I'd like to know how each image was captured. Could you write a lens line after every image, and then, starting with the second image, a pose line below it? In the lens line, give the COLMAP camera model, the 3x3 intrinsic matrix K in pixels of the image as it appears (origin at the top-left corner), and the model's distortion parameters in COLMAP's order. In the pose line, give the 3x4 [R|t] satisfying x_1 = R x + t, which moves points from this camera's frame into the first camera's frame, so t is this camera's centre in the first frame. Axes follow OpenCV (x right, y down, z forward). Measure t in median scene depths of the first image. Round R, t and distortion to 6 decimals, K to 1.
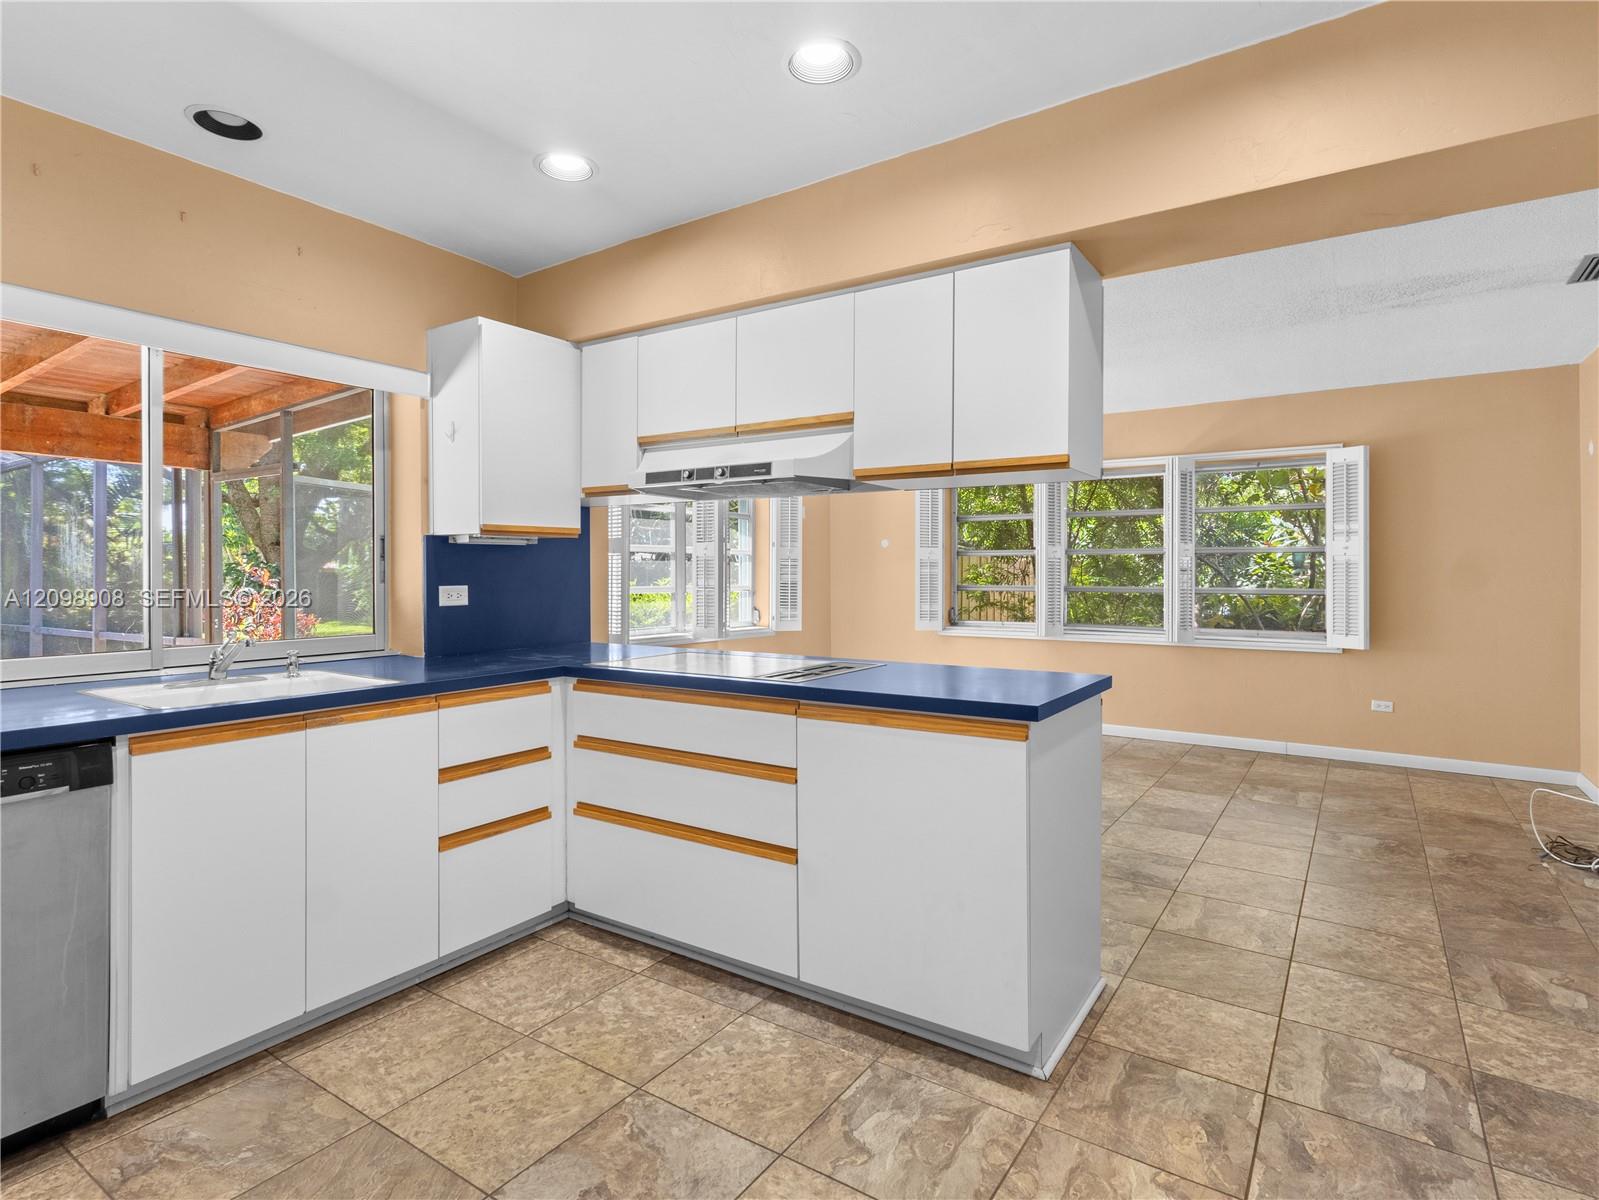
lens RADIAL K [[846.7, 0, 799.2], [0, 846.7, 577.1], [0, 0, 1]] dist [0.011960, -0.000061]
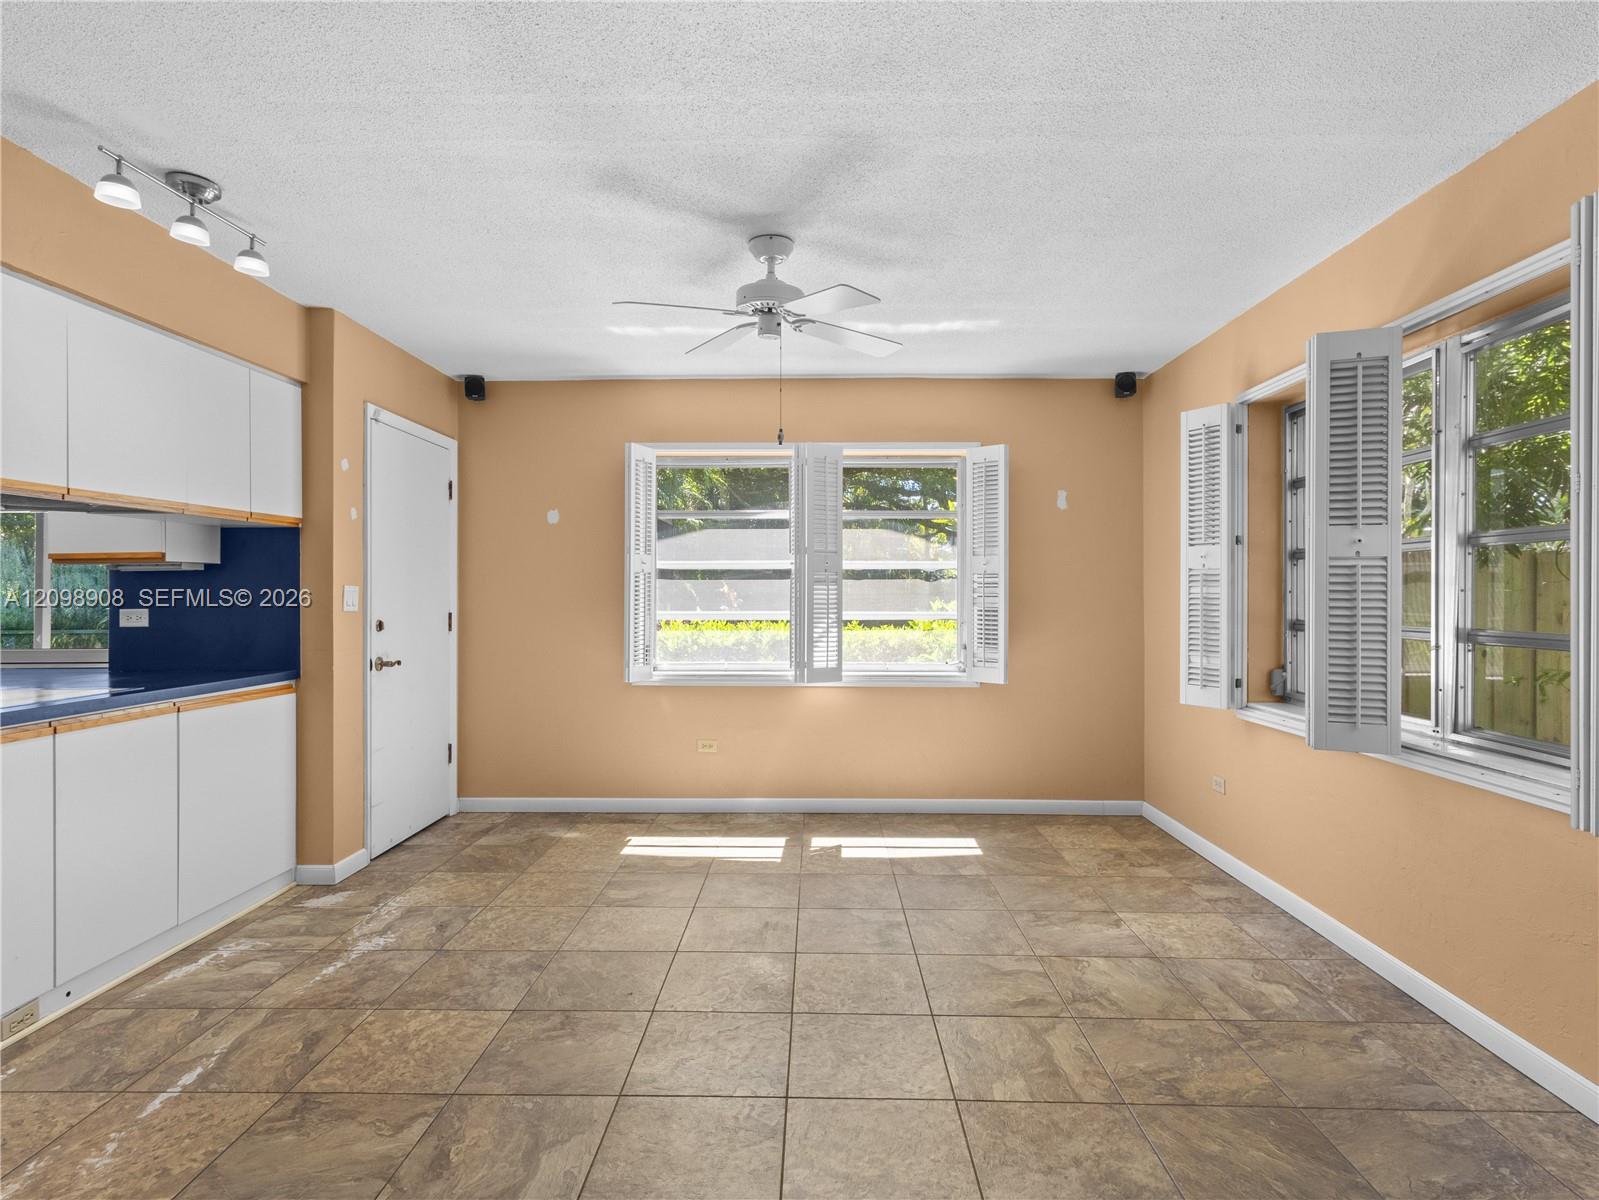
lens RADIAL K [[847.2, 0, 795.4], [0, 847.2, 588.9], [0, 0, 1]] dist [0.034411, -0.000692]
pose [[0.526781, -0.006080, -0.849979, 1.231206], [-0.001384, 0.999967, -0.008010, -0.010135], [0.850000, 0.005396, 0.526756, 1.379772]]
